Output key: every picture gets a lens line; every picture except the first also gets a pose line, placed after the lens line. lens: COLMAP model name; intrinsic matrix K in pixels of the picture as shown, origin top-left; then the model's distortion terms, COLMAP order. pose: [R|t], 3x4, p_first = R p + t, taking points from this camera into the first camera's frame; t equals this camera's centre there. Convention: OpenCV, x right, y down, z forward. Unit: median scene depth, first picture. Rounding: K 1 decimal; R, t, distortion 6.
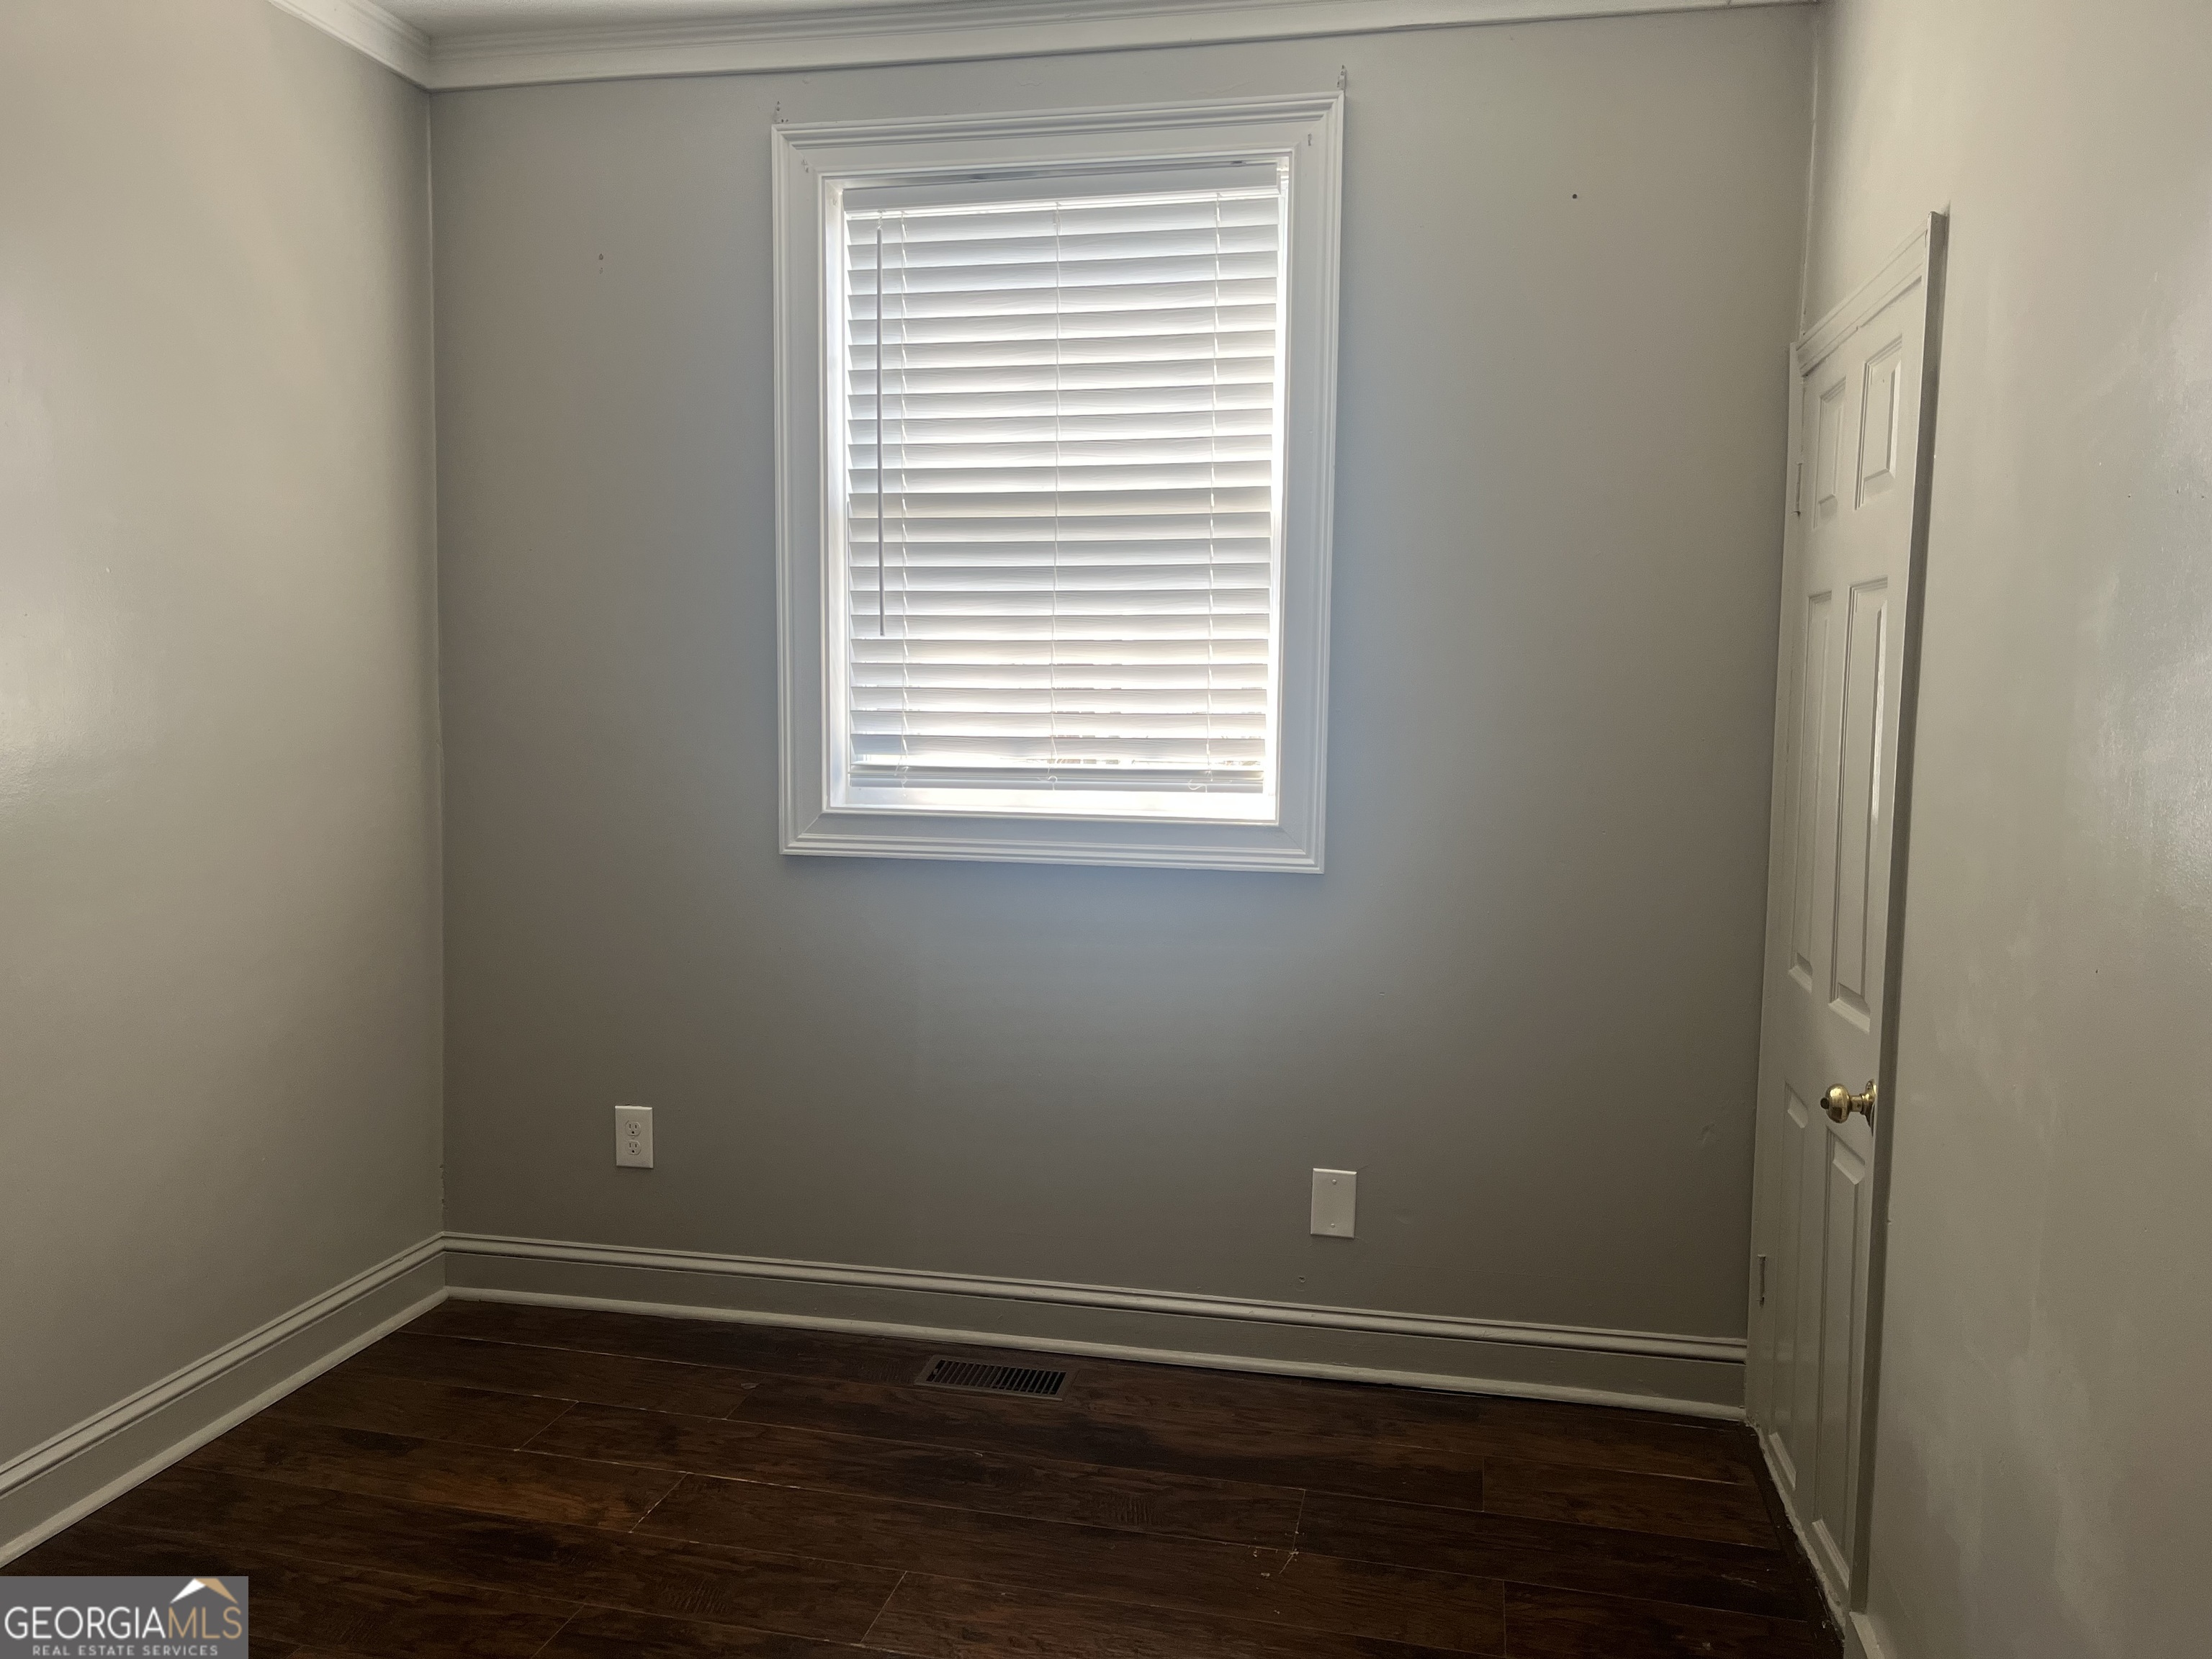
lens RADIAL K [[1695.2, 0, 1114.4], [0, 1695.2, 842.9], [0, 0, 1]] dist [0.047118, -0.004151]
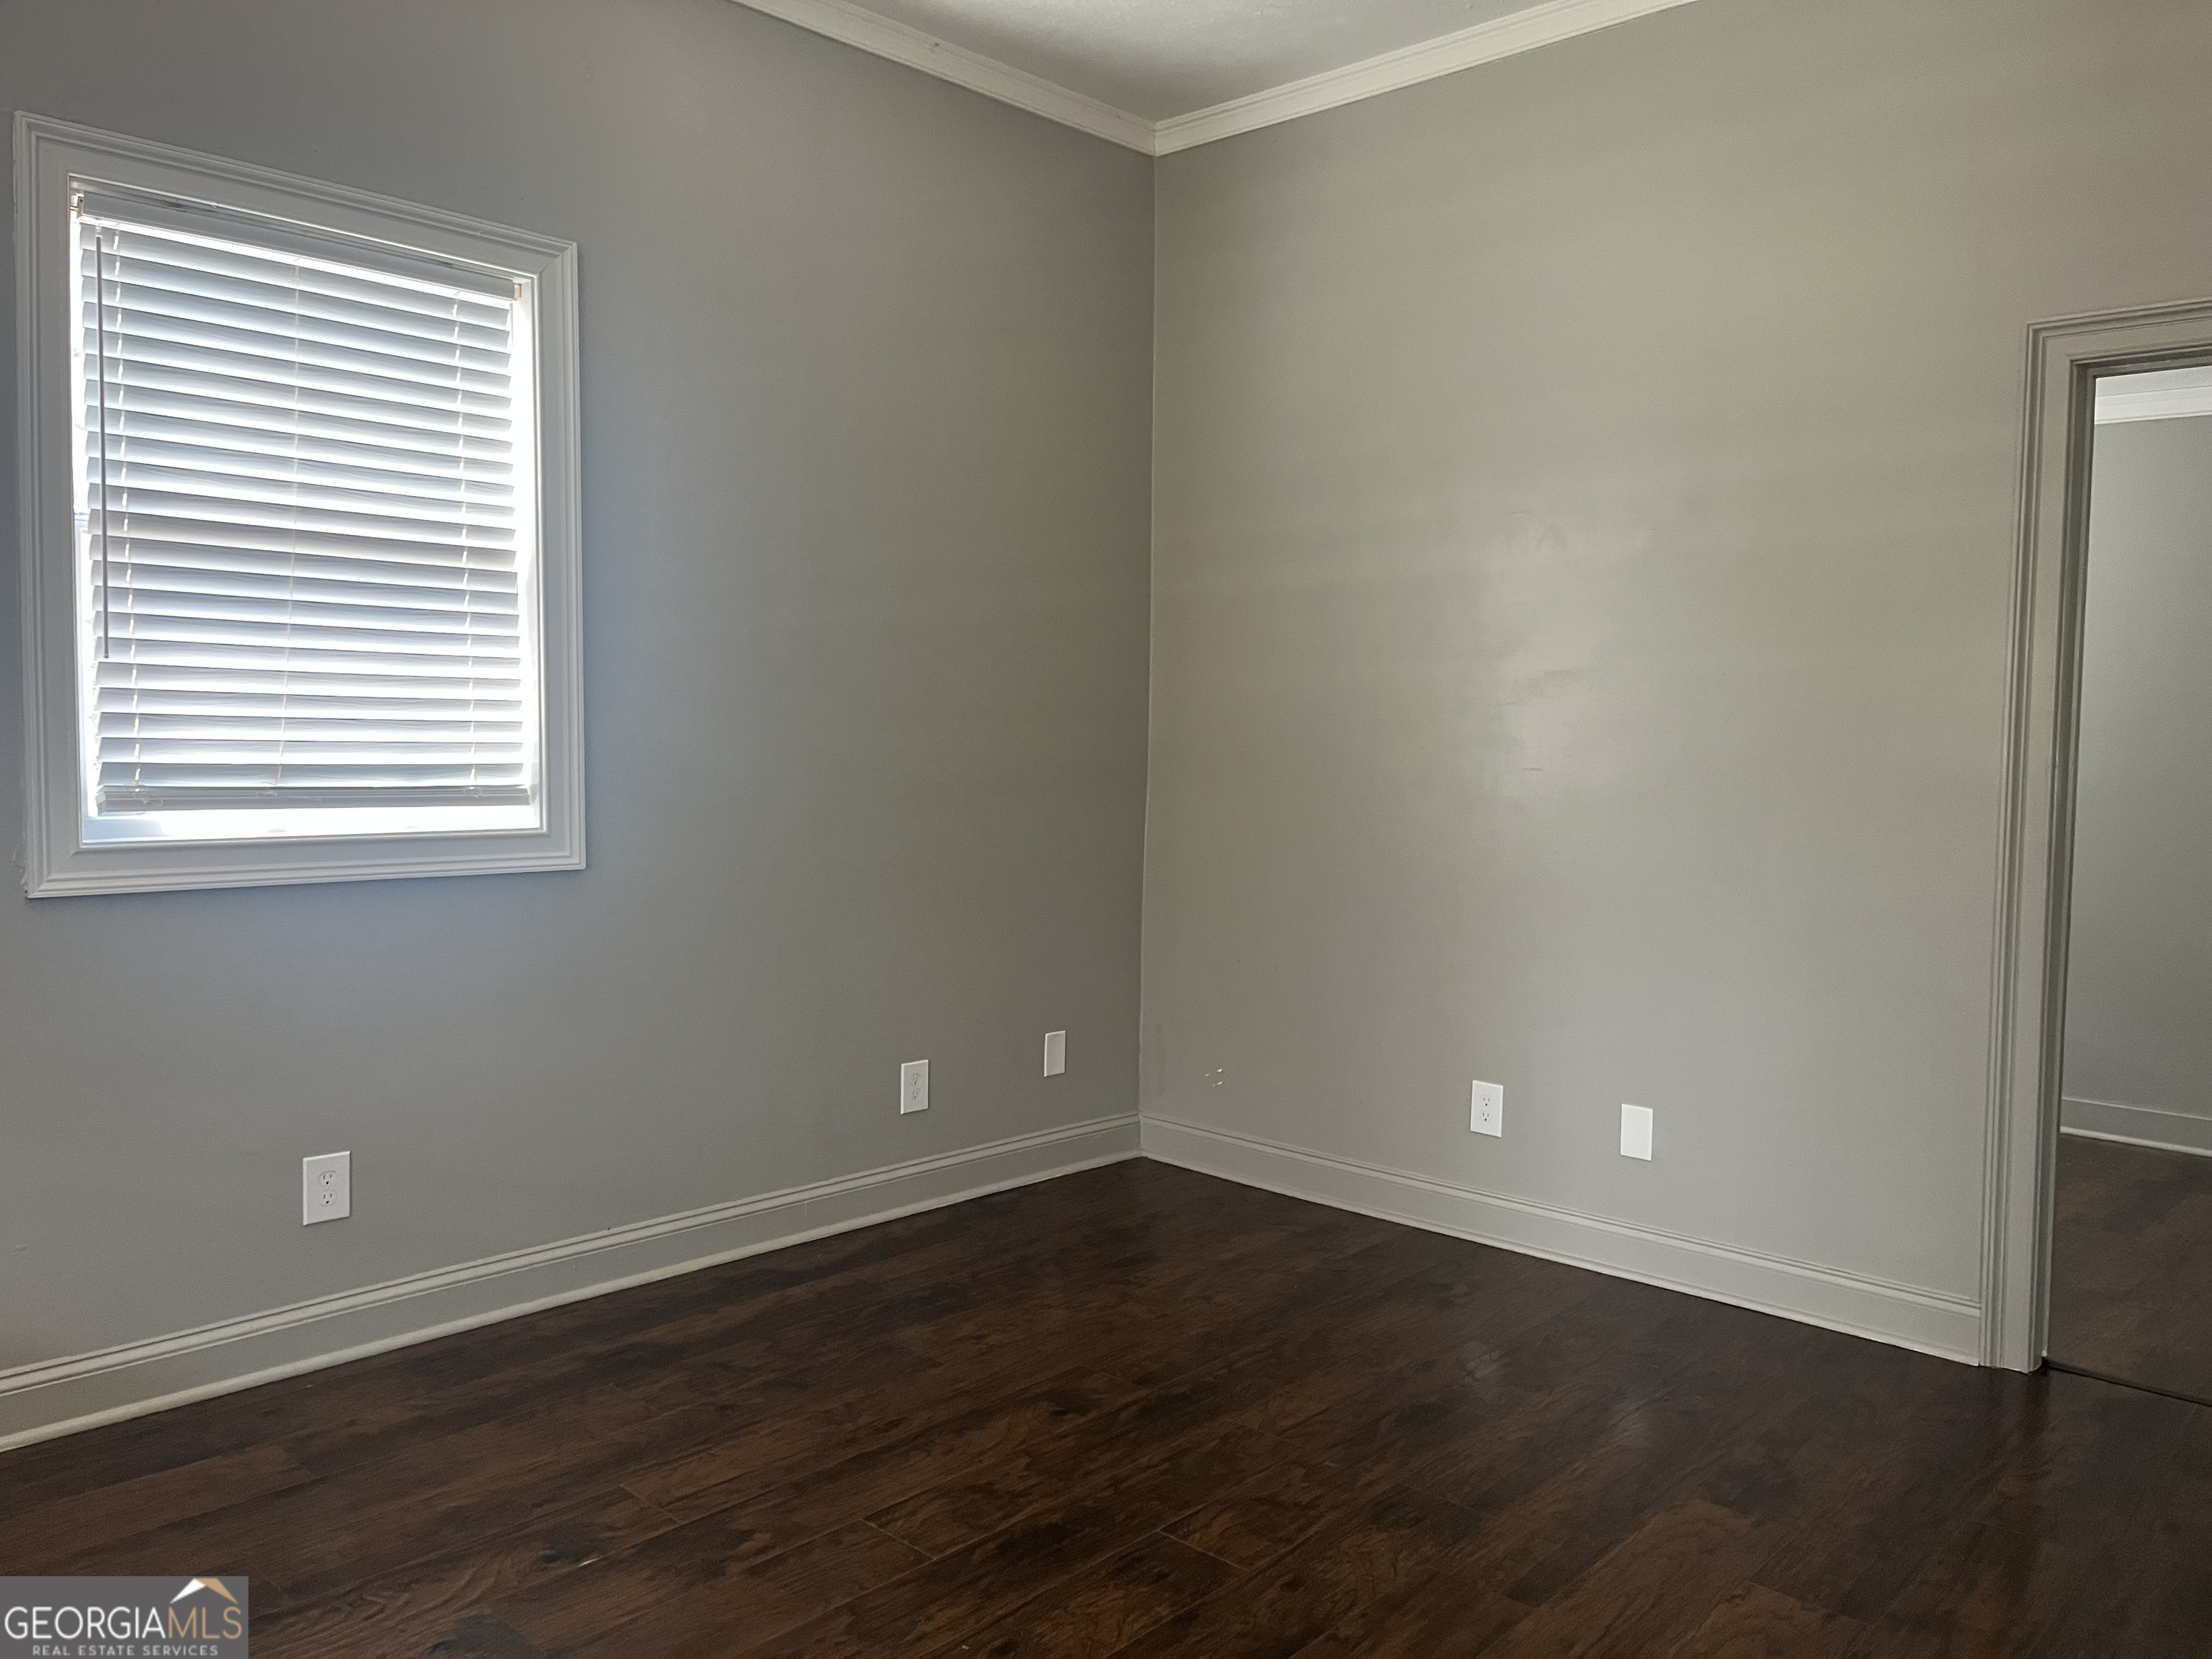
lens RADIAL K [[1688.6, 0, 1110.1], [0, 1688.6, 854.6], [0, 0, 1]] dist [0.087708, -0.126152]
pose [[0.502990, -0.065231, 0.861827, -0.733624], [0.073127, 0.996784, 0.032766, -0.004516], [-0.861193, 0.046542, 0.506142, 0.043214]]
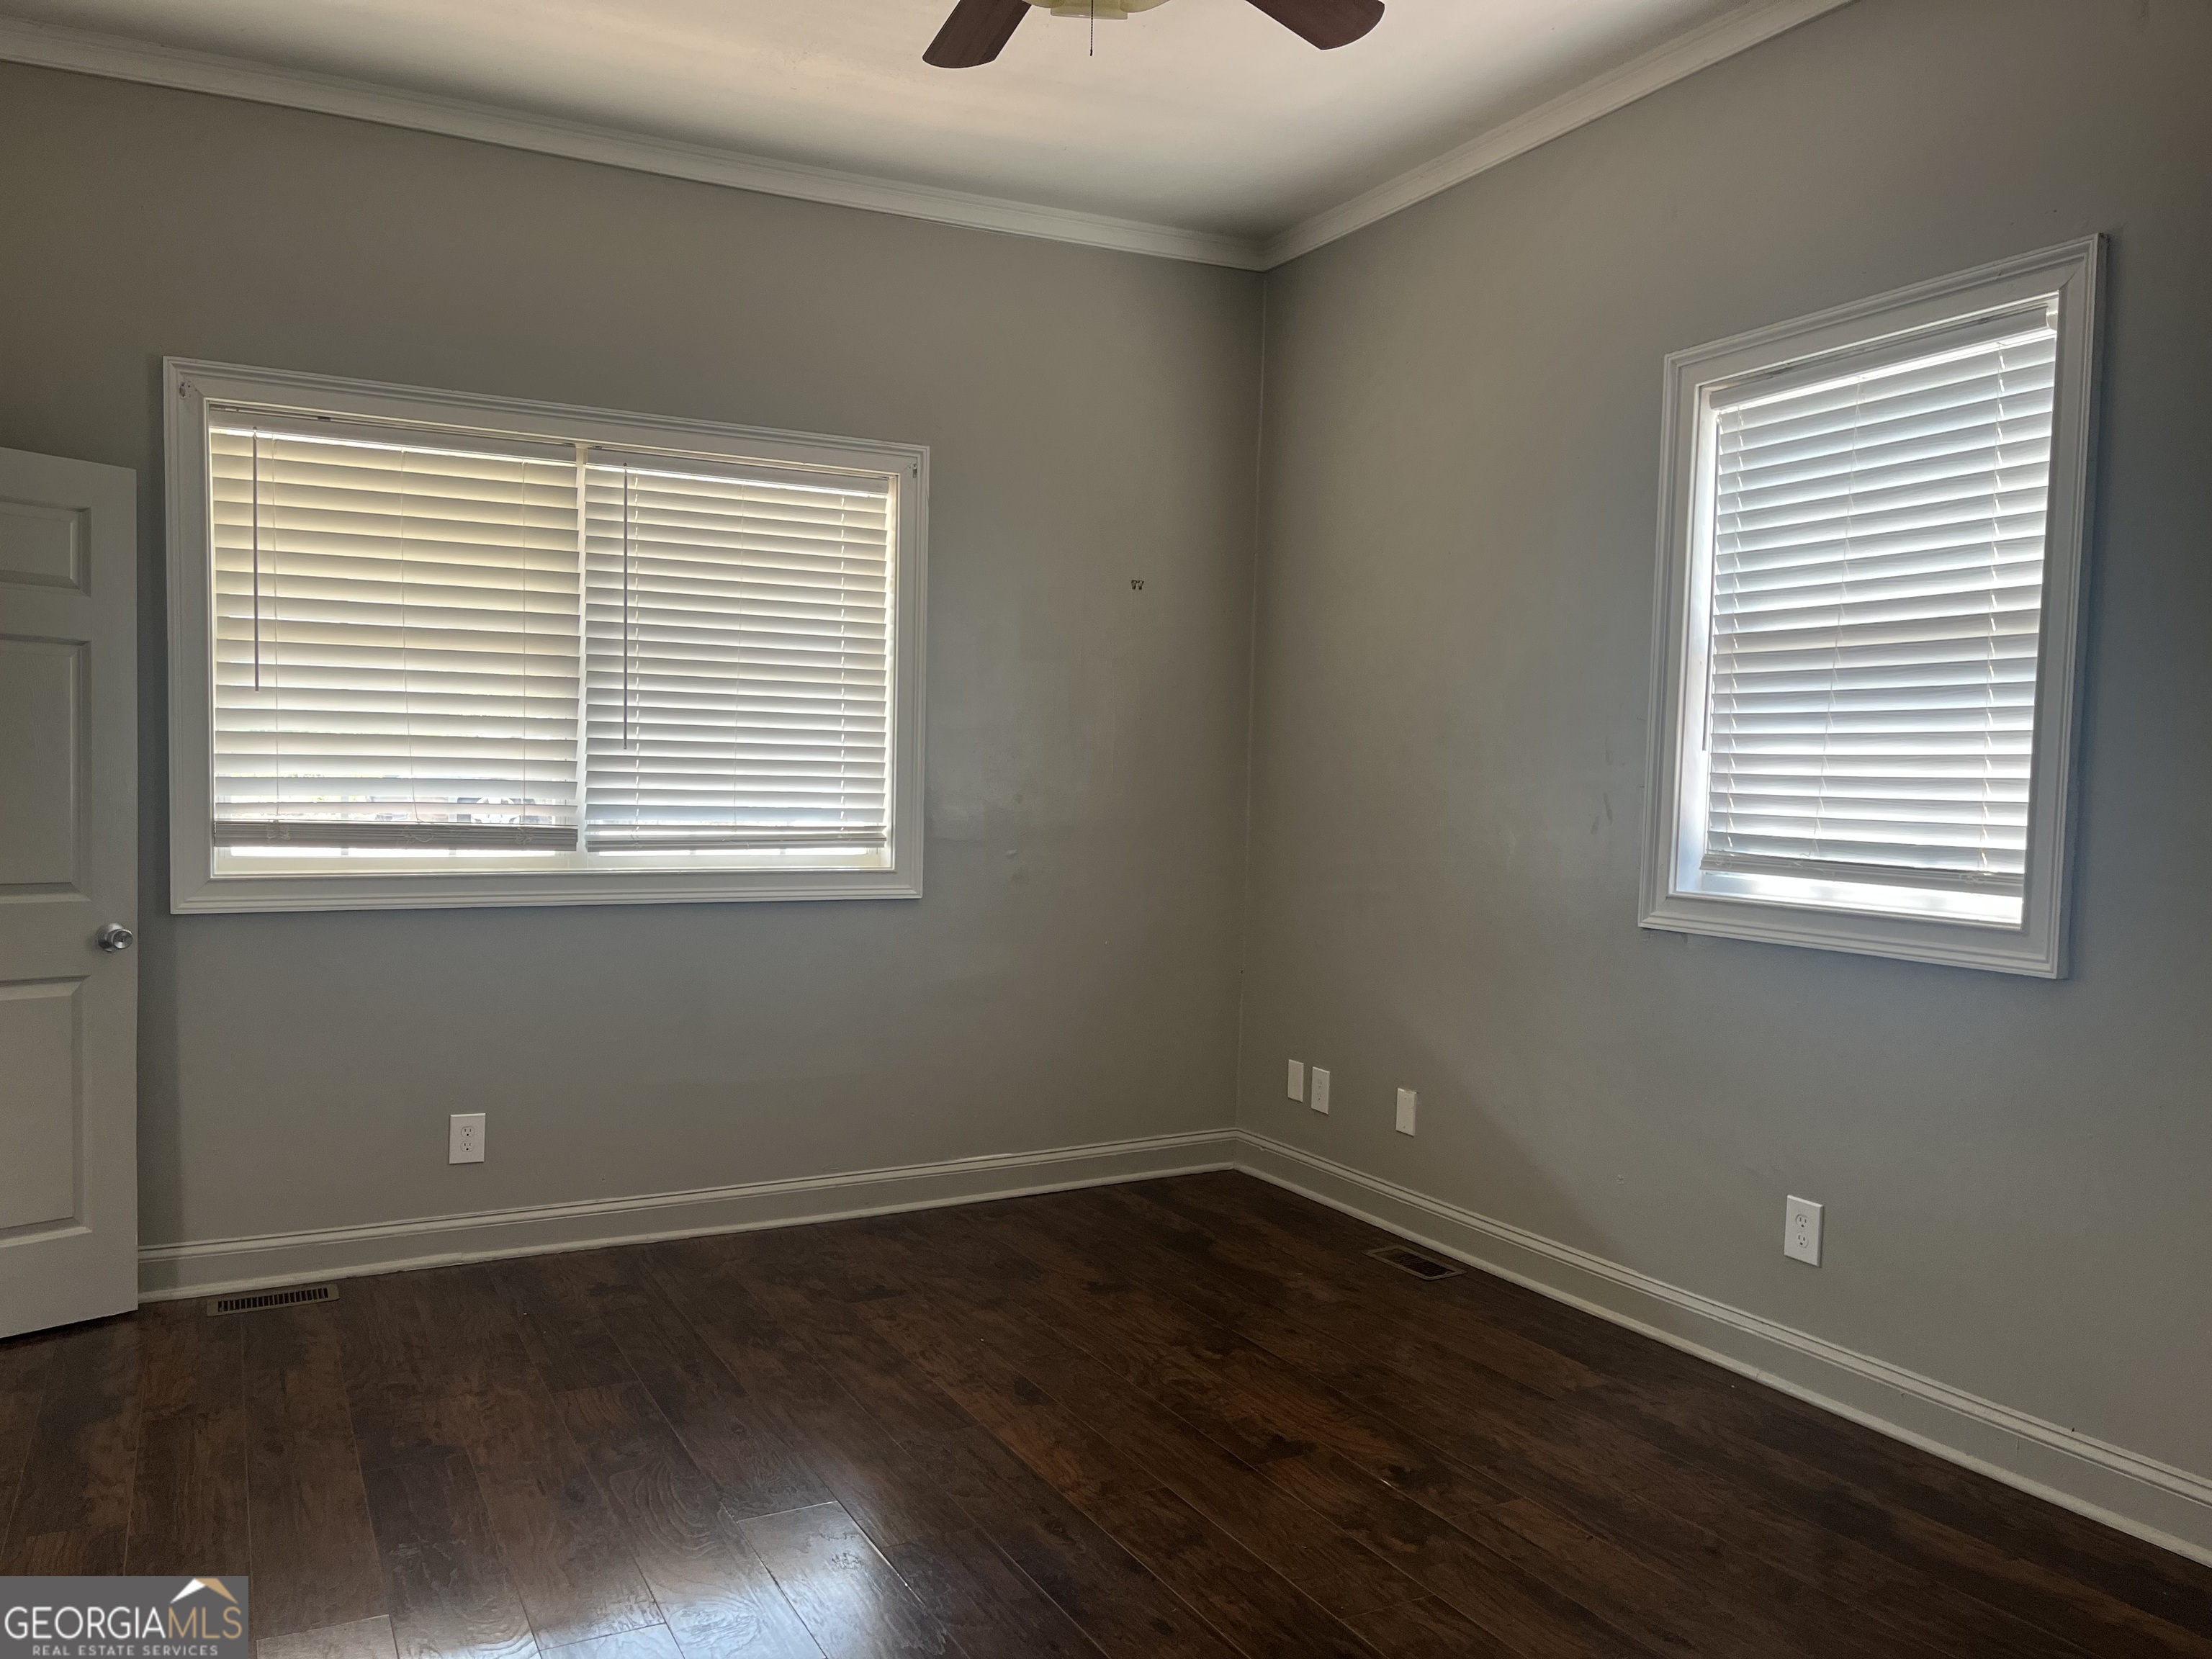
lens RADIAL K [[1652.9, 0, 1105.9], [0, 1652.9, 866.0], [0, 0, 1]] dist [0.090319, 0.000642]
pose [[0.658633, 0.046390, -0.751033, 0.489888], [-0.080154, 0.996744, -0.008726, 0.004356], [0.748183, 0.065945, 0.660207, -0.111088]]
